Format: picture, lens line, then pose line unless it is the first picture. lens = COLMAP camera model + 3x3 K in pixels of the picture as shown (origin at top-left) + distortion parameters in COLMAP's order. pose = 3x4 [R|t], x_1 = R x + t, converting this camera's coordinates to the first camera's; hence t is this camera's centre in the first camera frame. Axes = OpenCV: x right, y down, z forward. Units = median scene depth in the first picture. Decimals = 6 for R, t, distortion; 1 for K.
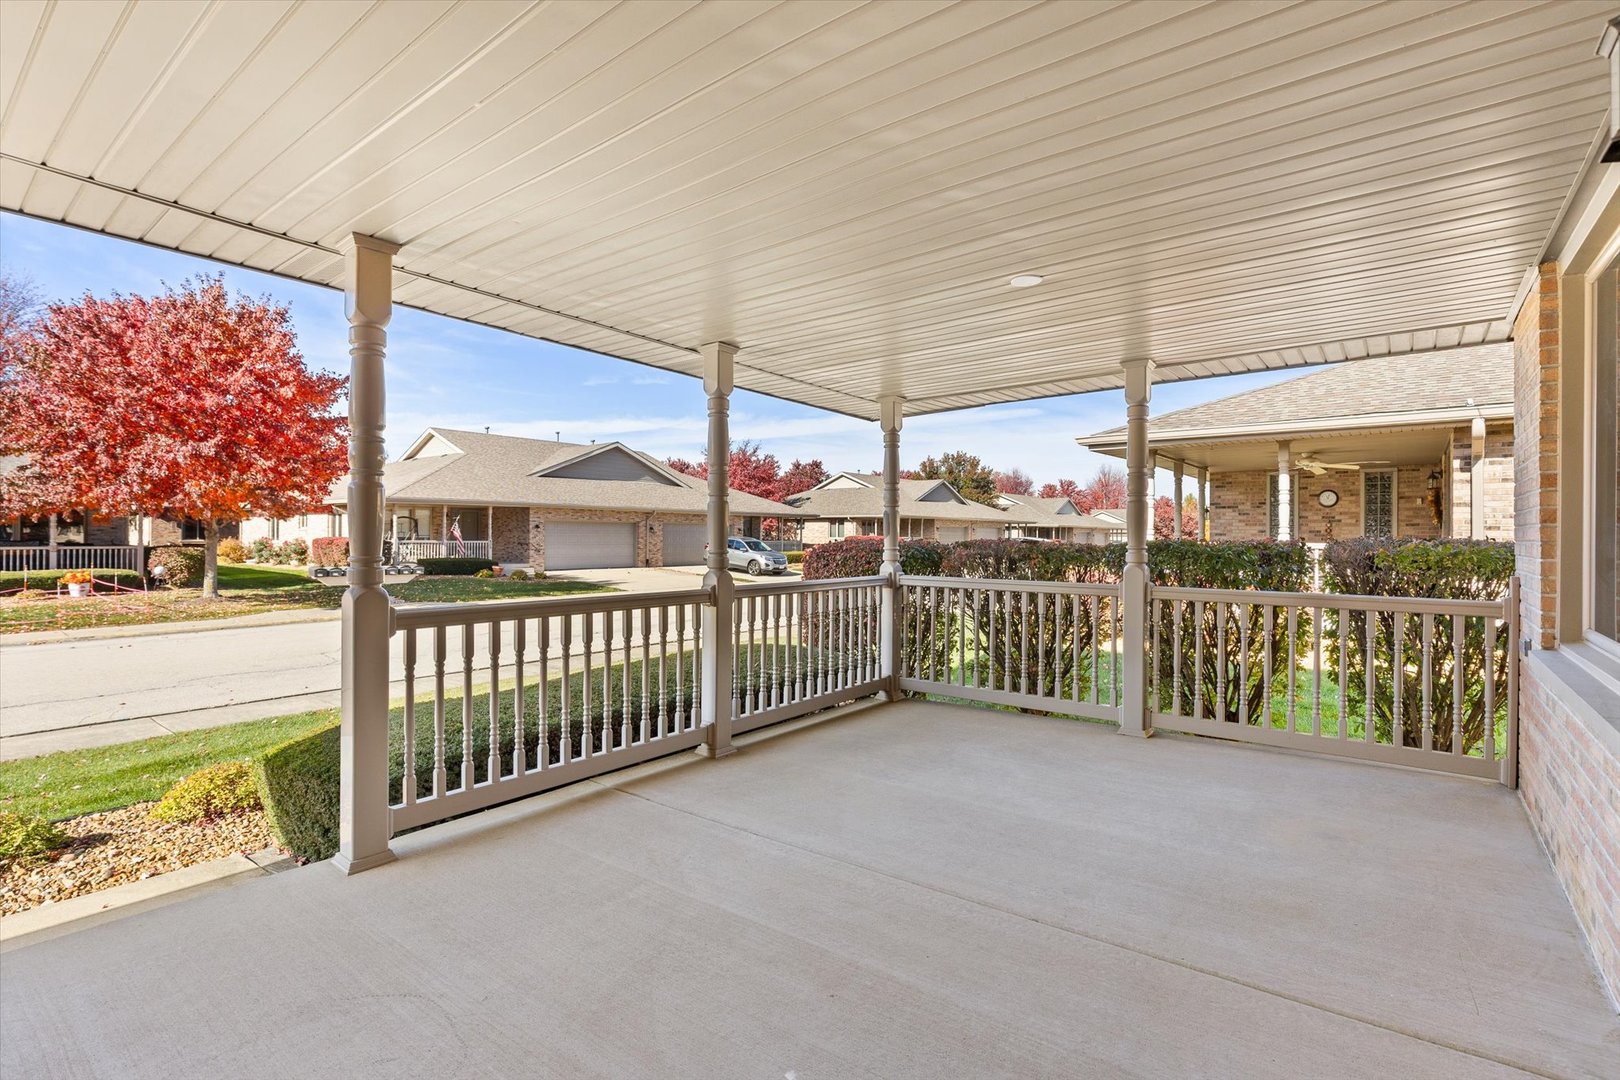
lens RADIAL K [[757.3, 0, 821.3], [0, 757.3, 530.8], [0, 0, 1]] dist [-0.003837, -0.000620]
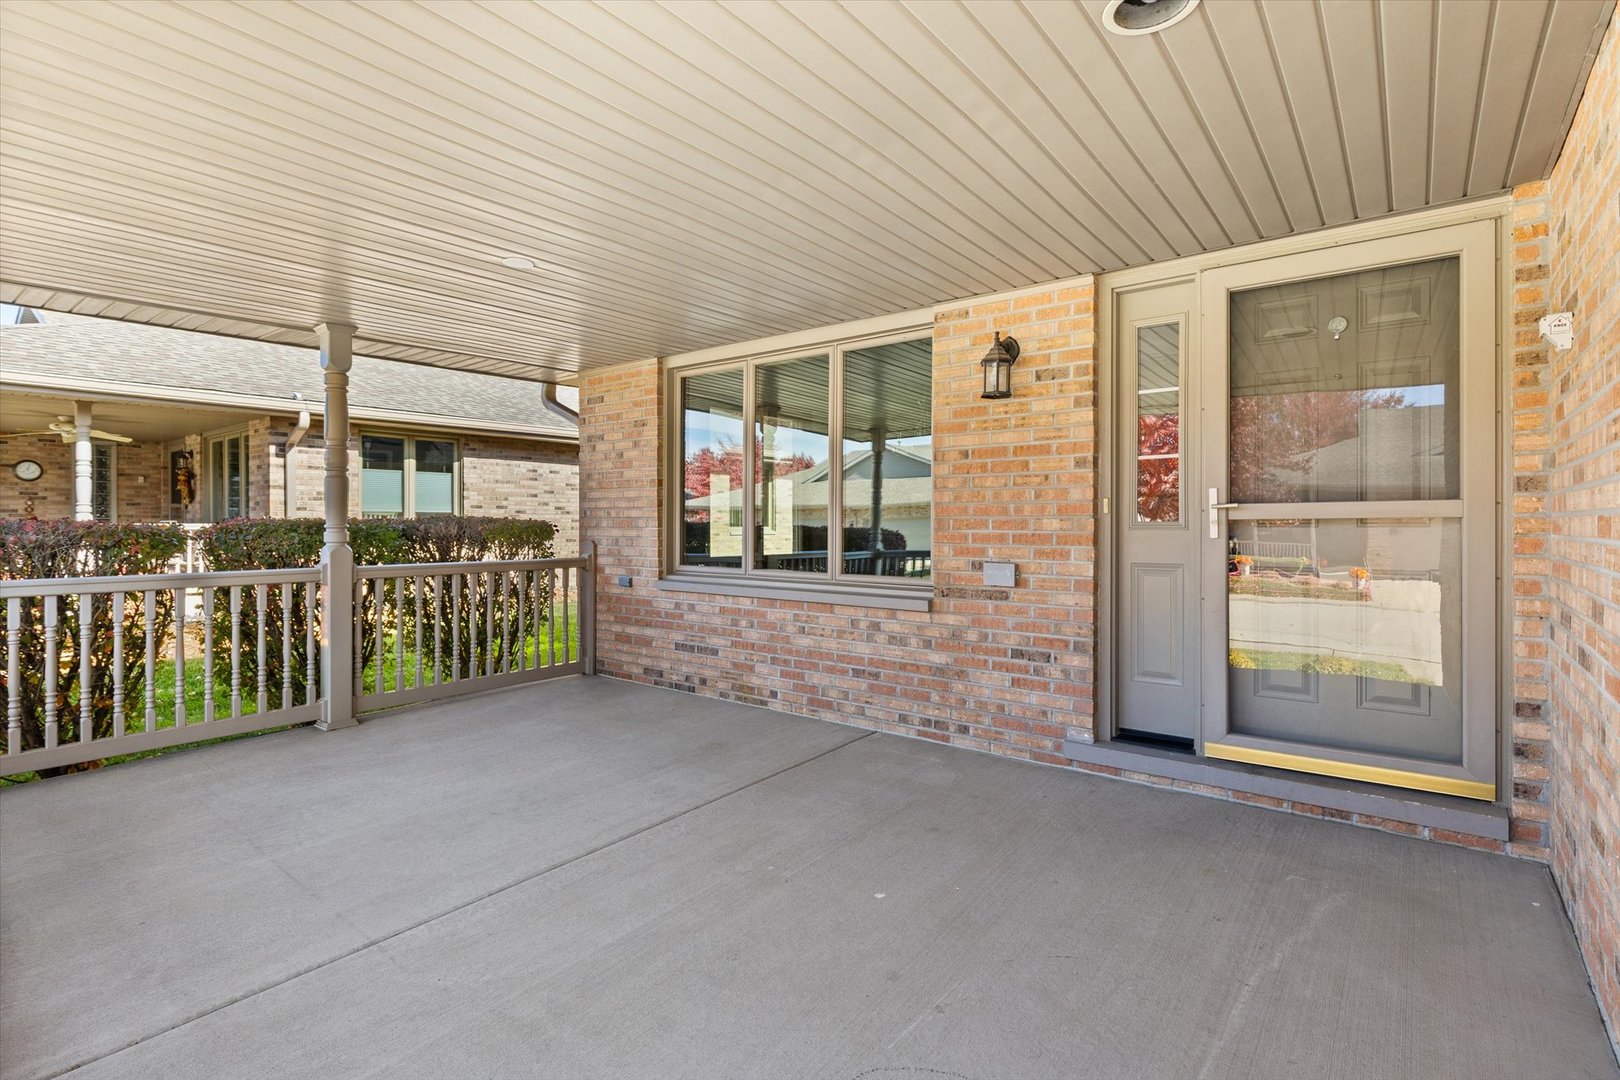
lens RADIAL K [[780.5, 0, 814.4], [0, 780.5, 526.2], [0, 0, 1]] dist [0.000048, -0.000258]
pose [[0.004934, -0.011689, 0.999920, -0.291395], [-0.006544, 0.999910, 0.011722, 0.003991], [-0.999966, -0.006601, 0.004857, 0.221209]]
